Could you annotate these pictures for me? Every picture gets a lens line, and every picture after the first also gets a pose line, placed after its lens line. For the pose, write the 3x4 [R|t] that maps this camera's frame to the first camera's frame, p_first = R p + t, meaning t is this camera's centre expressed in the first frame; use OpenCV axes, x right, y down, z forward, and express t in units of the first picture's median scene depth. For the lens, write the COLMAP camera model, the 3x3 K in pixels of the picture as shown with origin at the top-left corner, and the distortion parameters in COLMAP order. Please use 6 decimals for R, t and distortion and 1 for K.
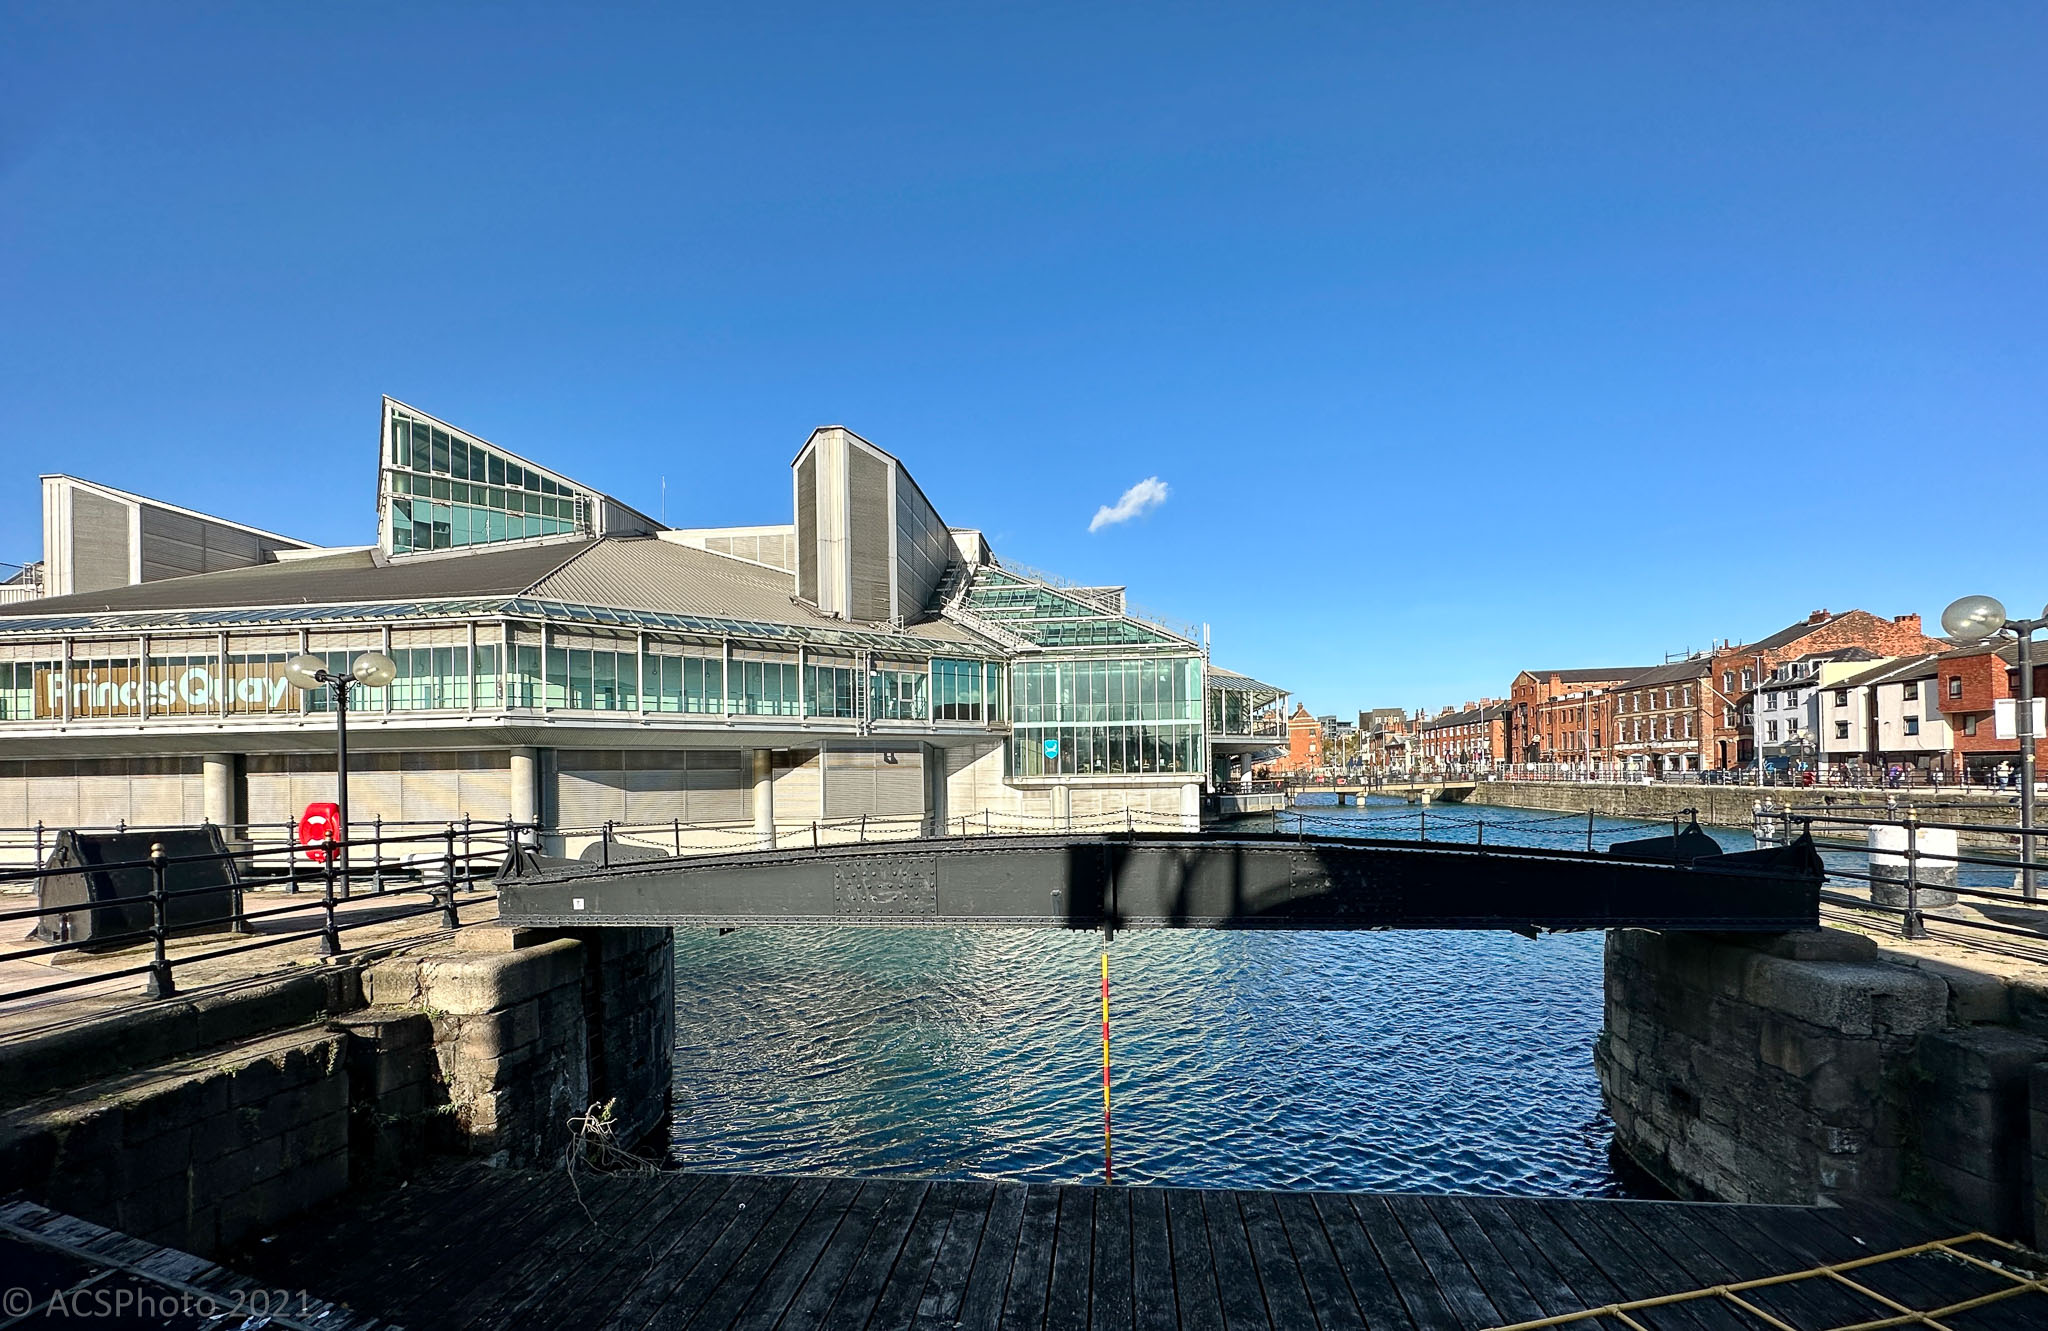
lens RADIAL K [[865.2, 0, 1020.7], [0, 865.2, 761.1], [0, 0, 1]] dist [0.000546, 0.000093]
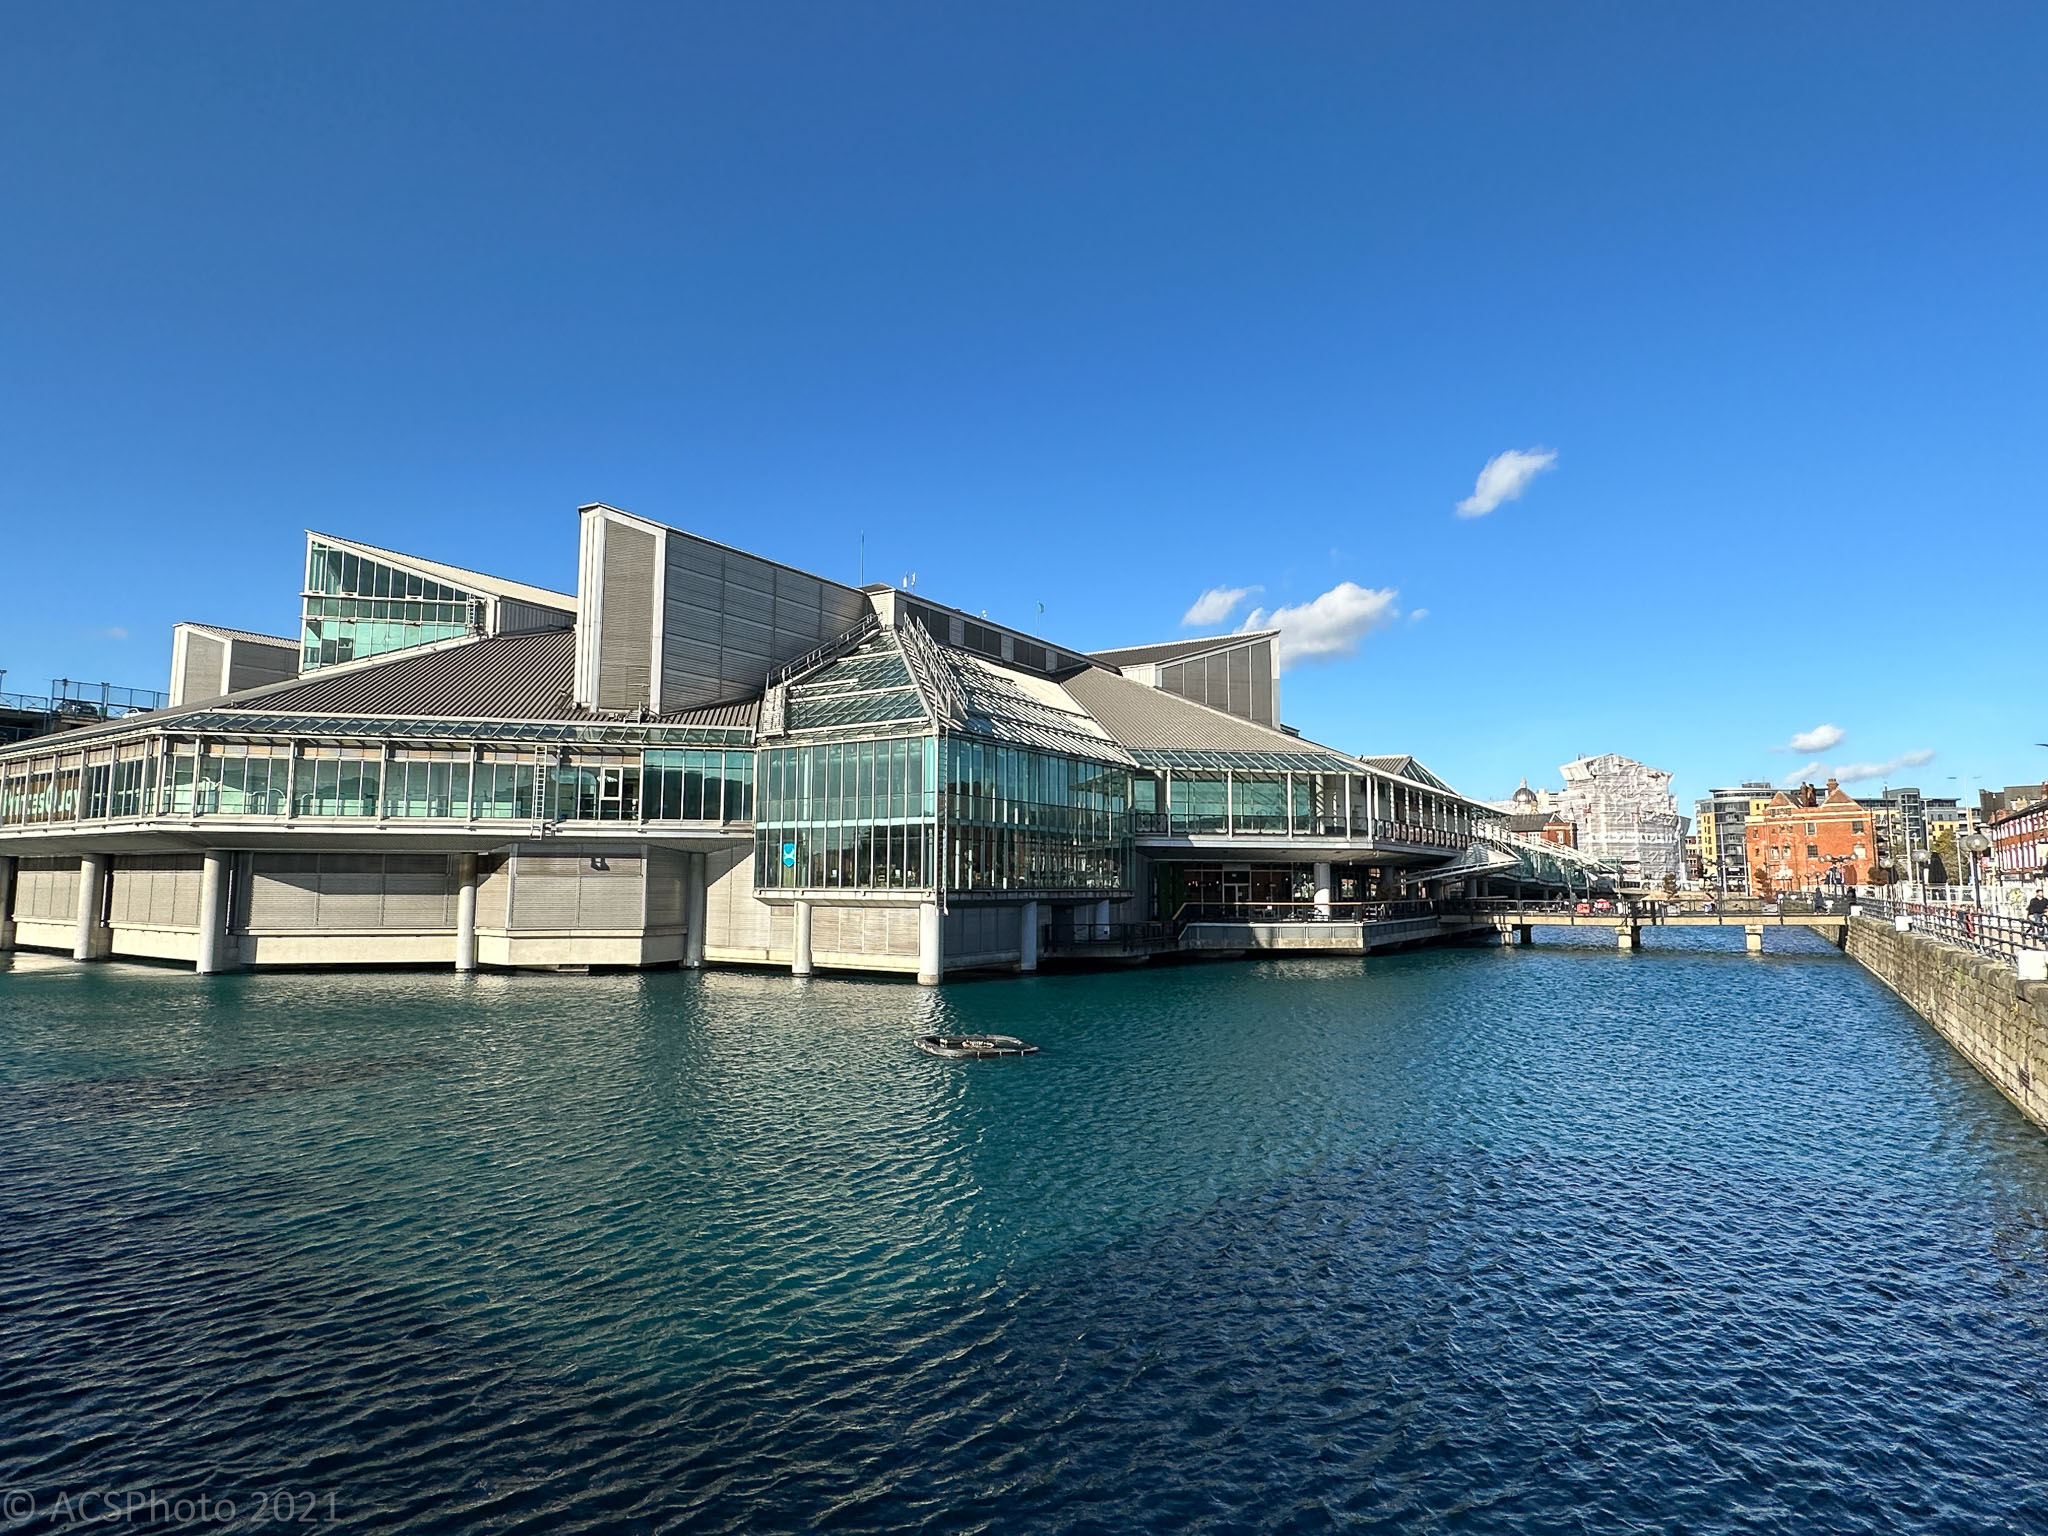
lens RADIAL K [[1108.3, 0, 1024.0], [0, 1108.3, 768.0], [0, 0, 1]] dist [-0.002241, -0.000365]
pose [[0.892226, -0.025939, -0.450843, 0.728068], [-0.012632, 0.996525, -0.082332, -0.013366], [0.451412, 0.079154, 0.888798, 0.178393]]
